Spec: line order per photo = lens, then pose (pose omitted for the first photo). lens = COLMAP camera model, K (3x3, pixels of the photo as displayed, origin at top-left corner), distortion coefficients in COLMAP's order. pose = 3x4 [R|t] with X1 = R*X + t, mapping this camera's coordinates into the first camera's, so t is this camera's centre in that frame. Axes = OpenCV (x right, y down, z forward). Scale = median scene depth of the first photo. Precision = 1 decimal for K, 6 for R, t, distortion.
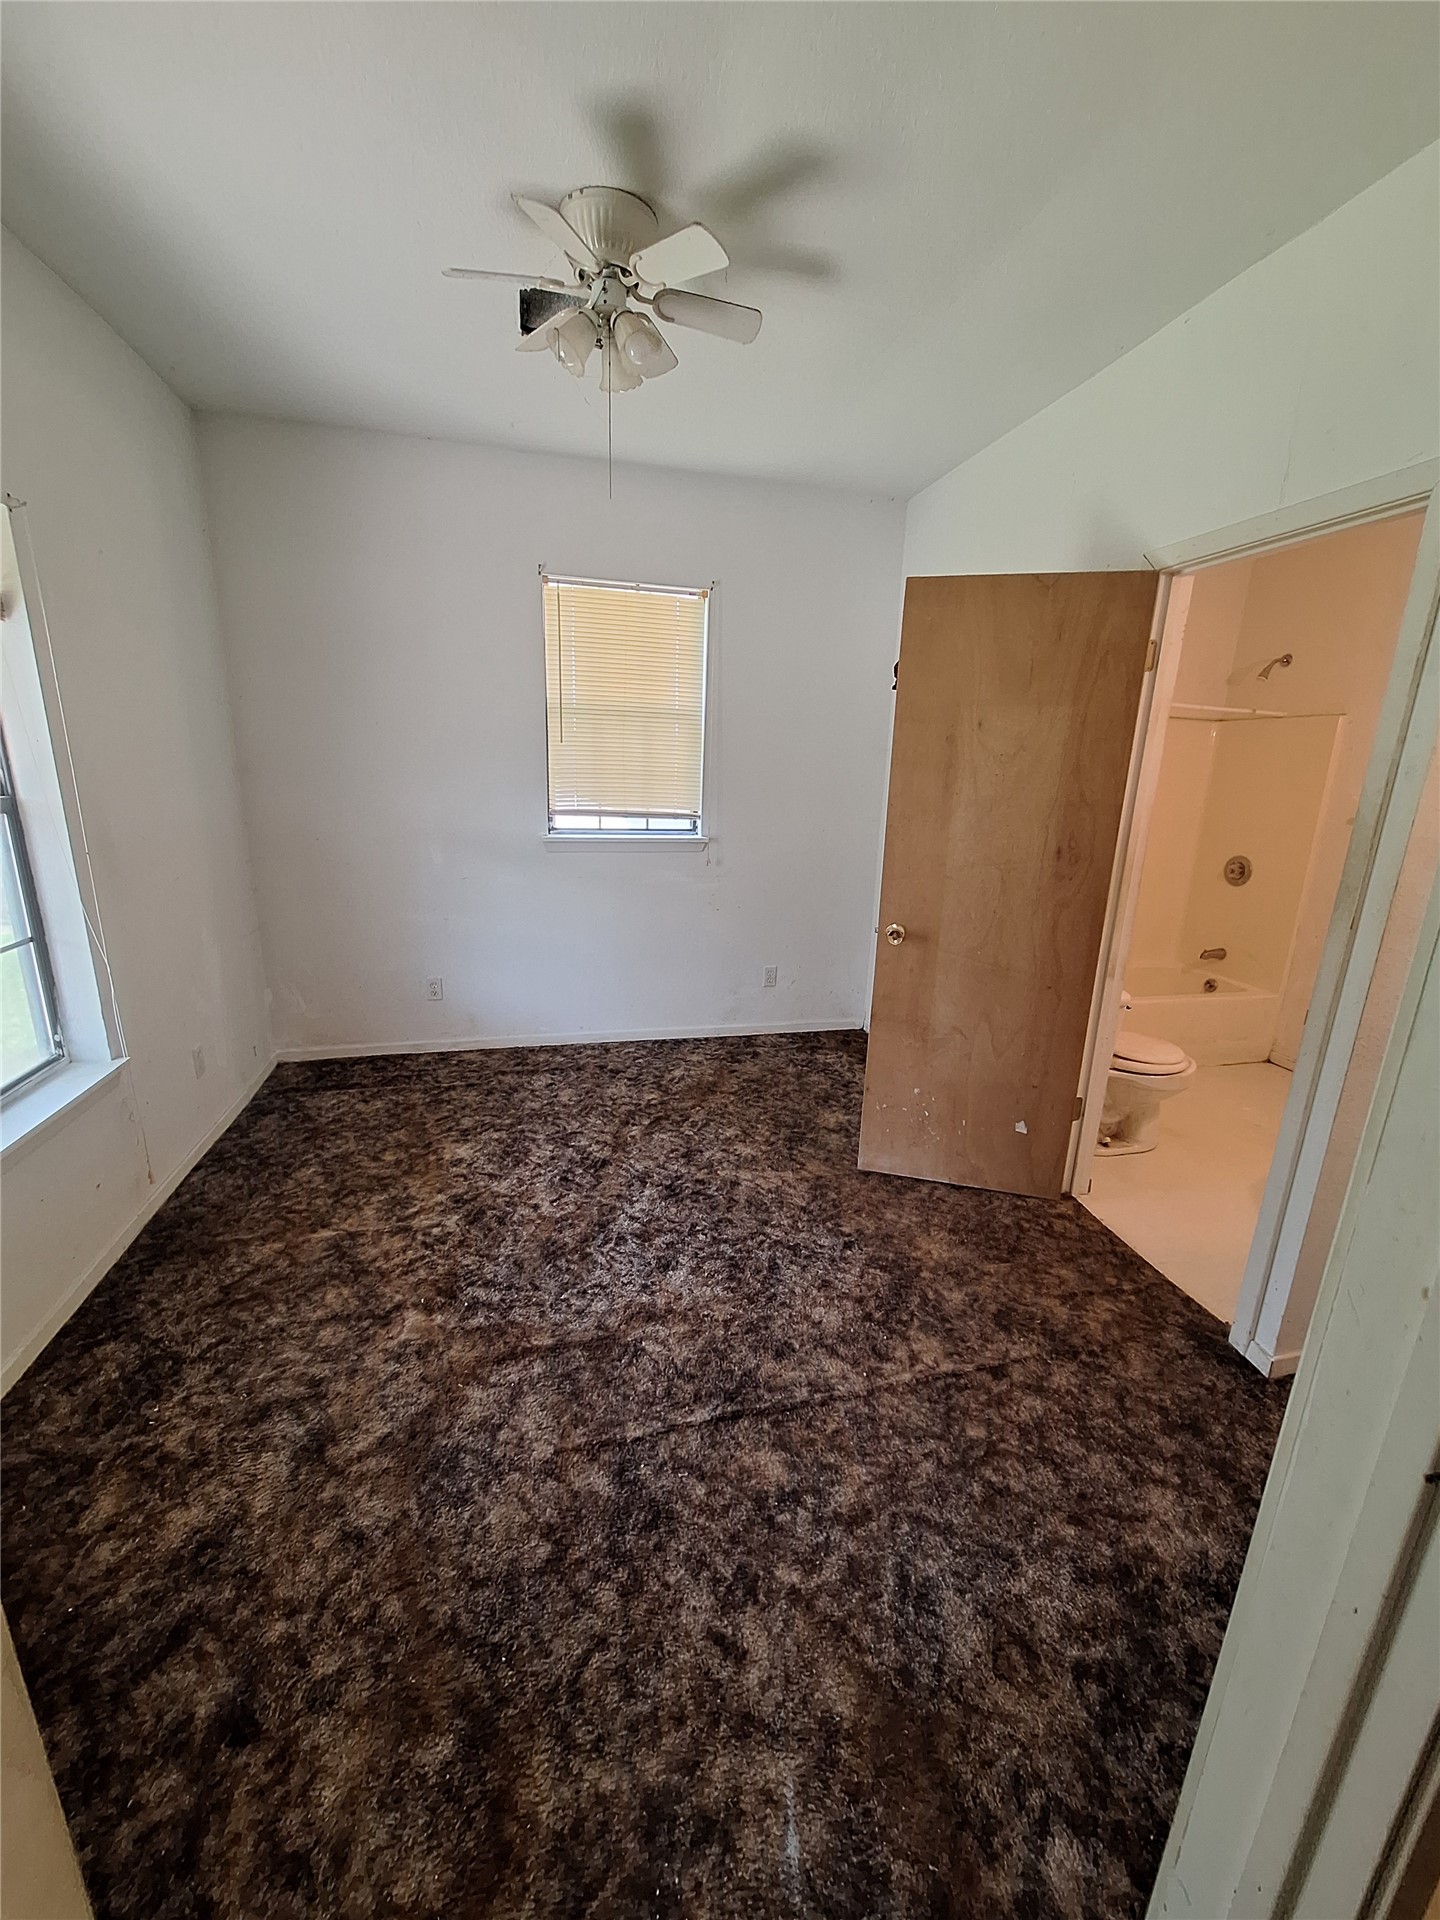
lens RADIAL K [[755.5, 0, 723.9], [0, 755.5, 963.1], [0, 0, 1]] dist [-0.007116, -0.000414]
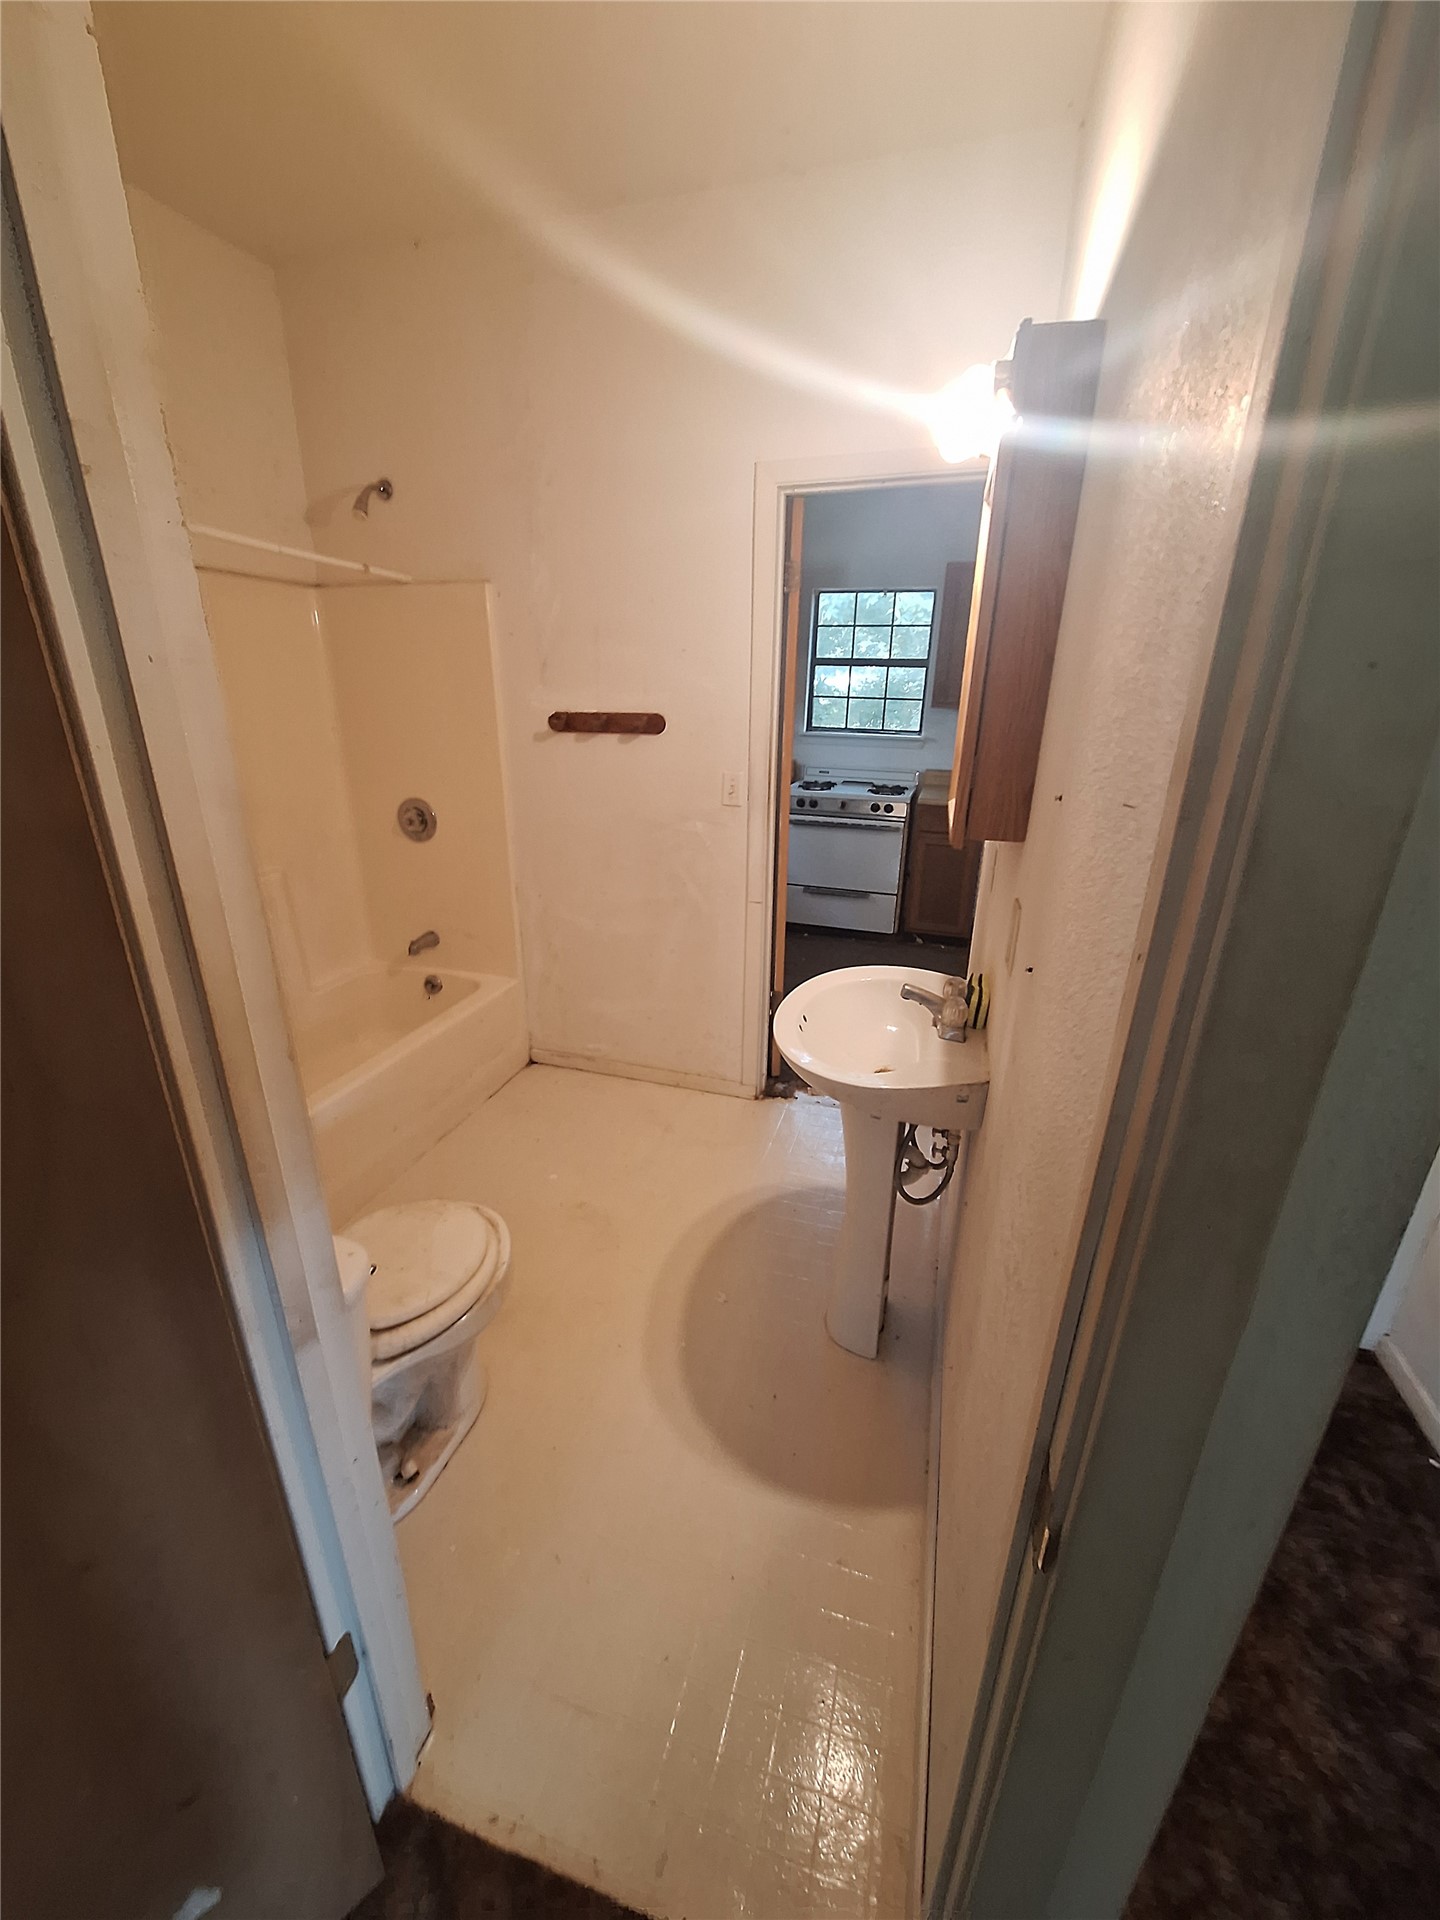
lens RADIAL K [[755.5, 0, 724.3], [0, 755.5, 962.6], [0, 0, 1]] dist [-0.007116, -0.000414]
pose [[0.511036, -0.312460, 0.800757, 0.237339], [0.222582, 0.947918, 0.227833, -0.093912], [-0.830241, 0.061803, 0.553968, 0.398381]]
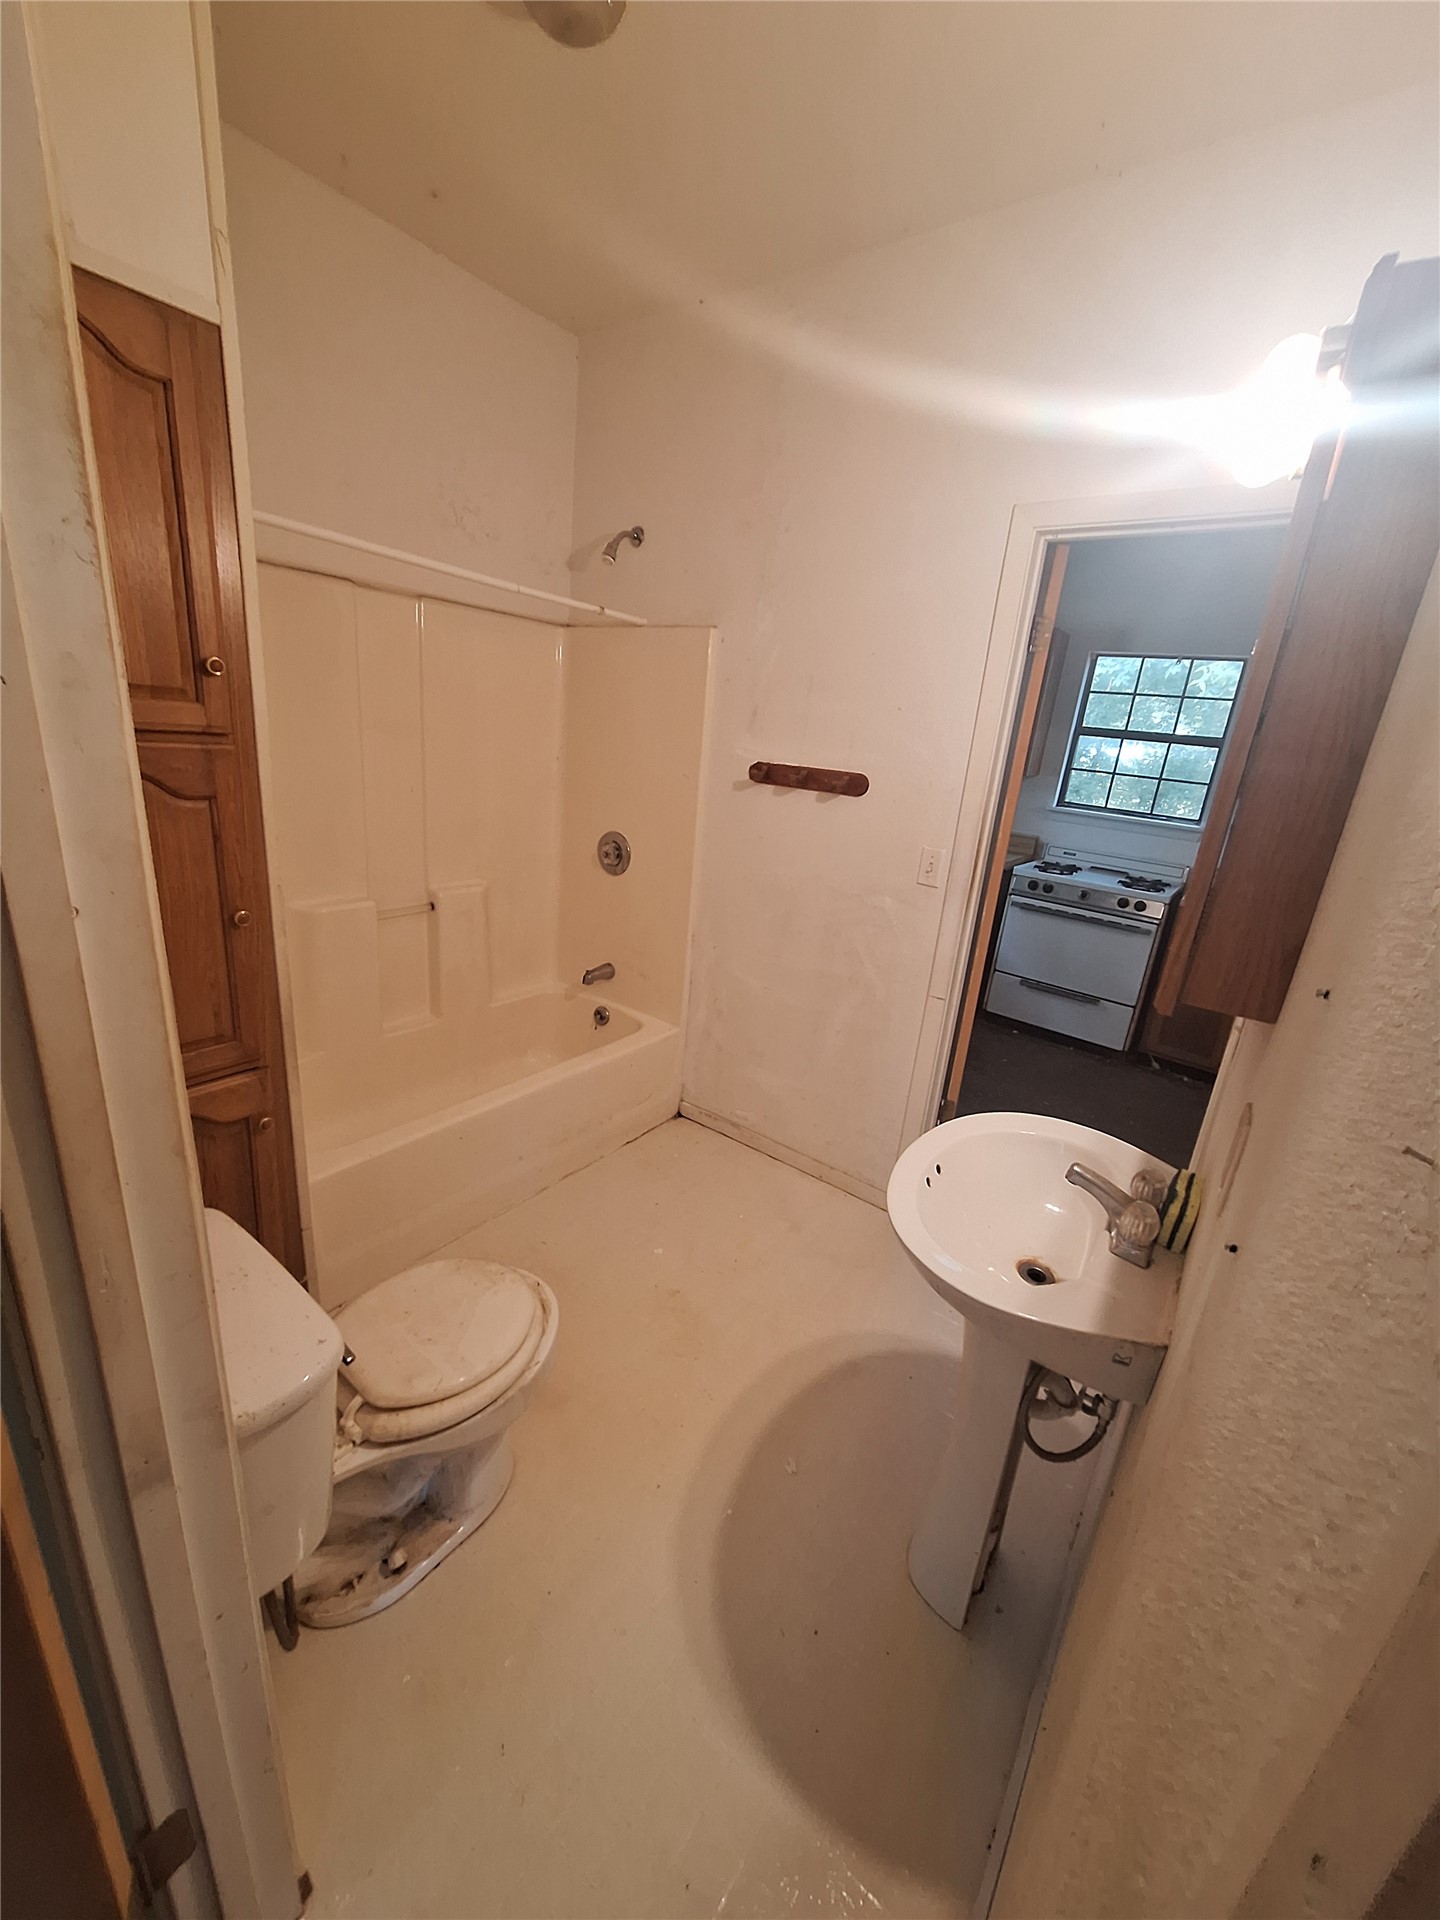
lens RADIAL K [[755.5, 0, 721.0], [0, 755.5, 959.9], [0, 0, 1]] dist [-0.007116, -0.000414]
pose [[0.766518, -0.152524, 0.623848, 0.312485], [0.099567, 0.987867, 0.119186, -0.099321], [-0.634458, -0.029244, 0.772404, 0.401630]]
